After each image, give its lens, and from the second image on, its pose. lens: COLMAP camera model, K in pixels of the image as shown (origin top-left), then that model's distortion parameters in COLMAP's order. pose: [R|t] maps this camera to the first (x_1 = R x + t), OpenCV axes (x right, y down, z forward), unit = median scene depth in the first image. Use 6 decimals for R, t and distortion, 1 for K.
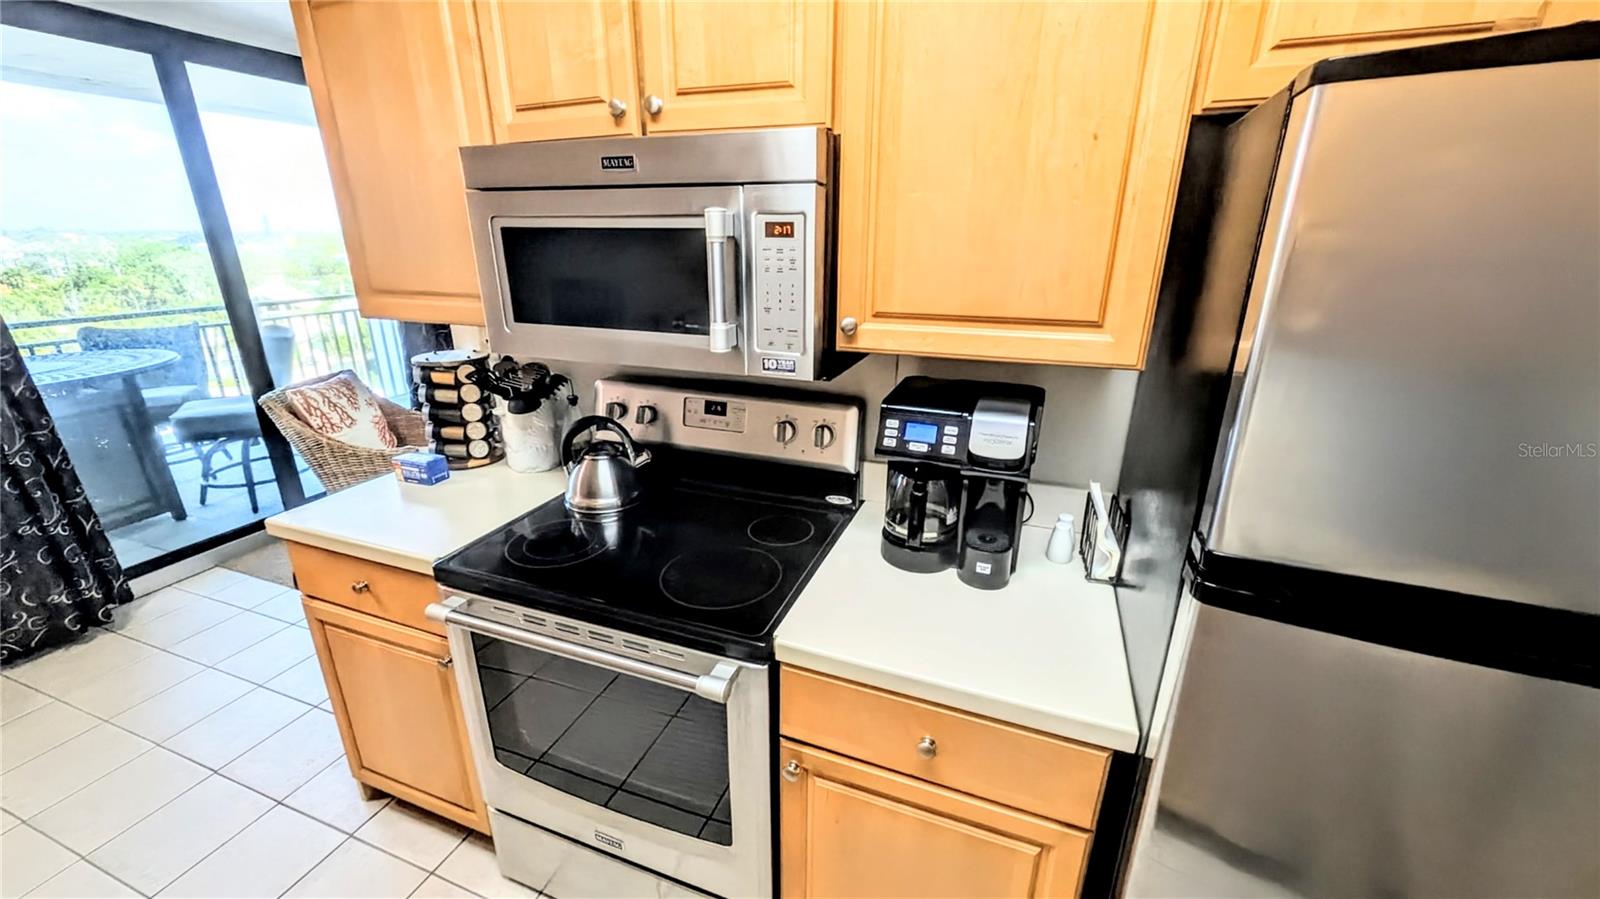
lens RADIAL K [[624.7, 0, 789.9], [0, 624.7, 447.3], [0, 0, 1]] dist [0.002319, 0.000038]
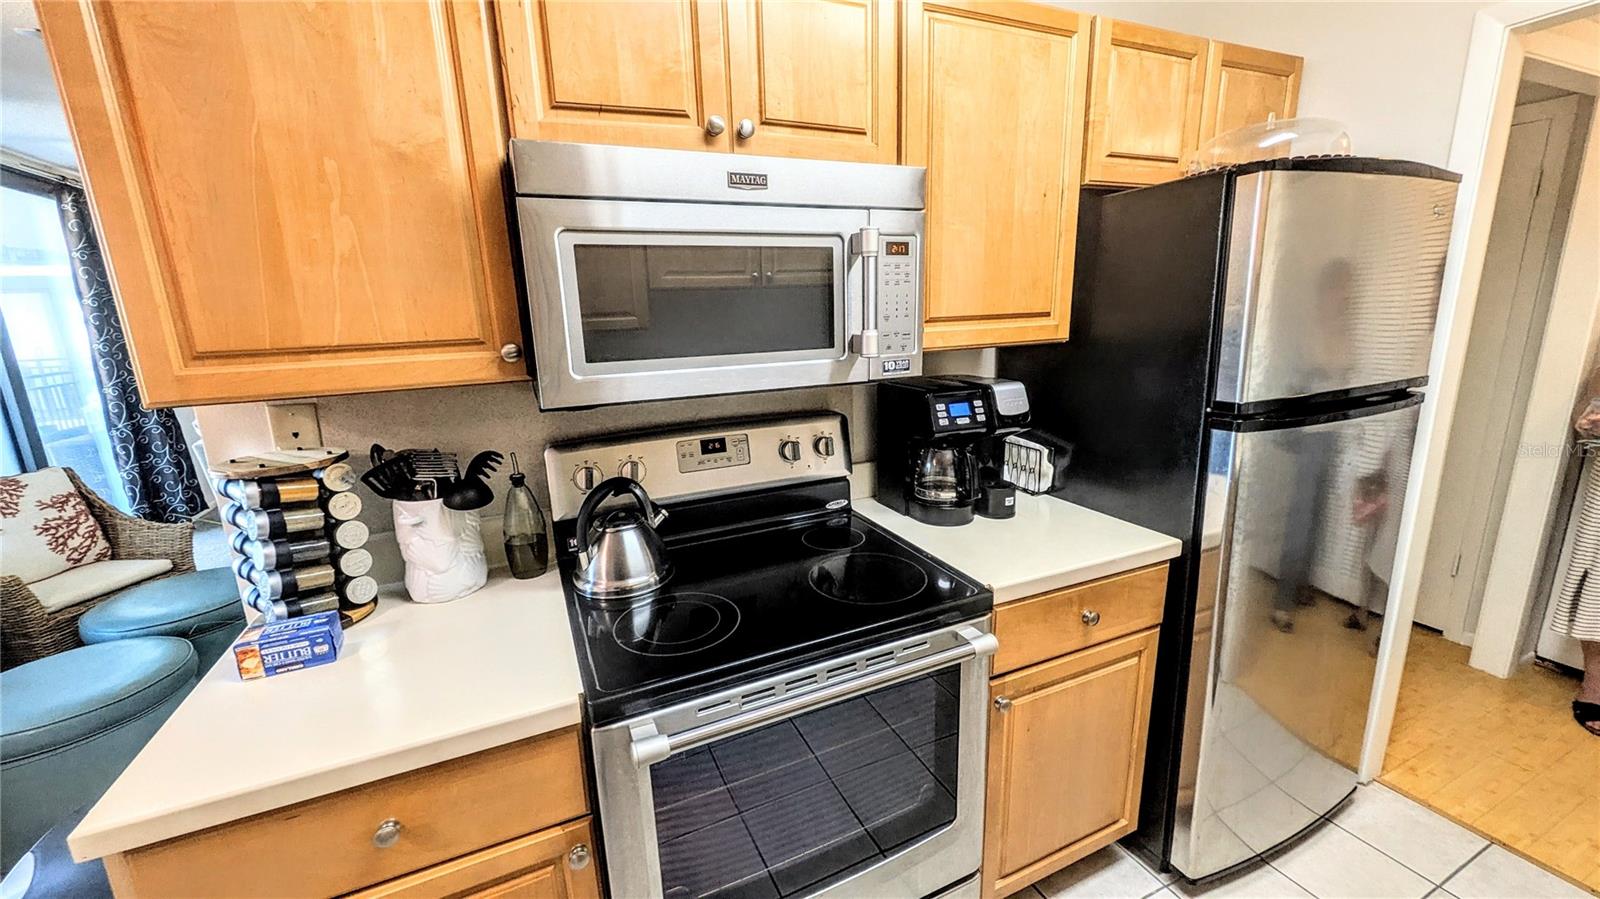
lens RADIAL K [[624.7, 0, 789.9], [0, 624.7, 447.3], [0, 0, 1]] dist [0.002319, 0.000038]
pose [[0.706776, -0.181162, 0.683848, -0.702307], [0.263305, 0.964570, -0.016604, -0.014792], [-0.656611, 0.191797, 0.729435, 0.237332]]
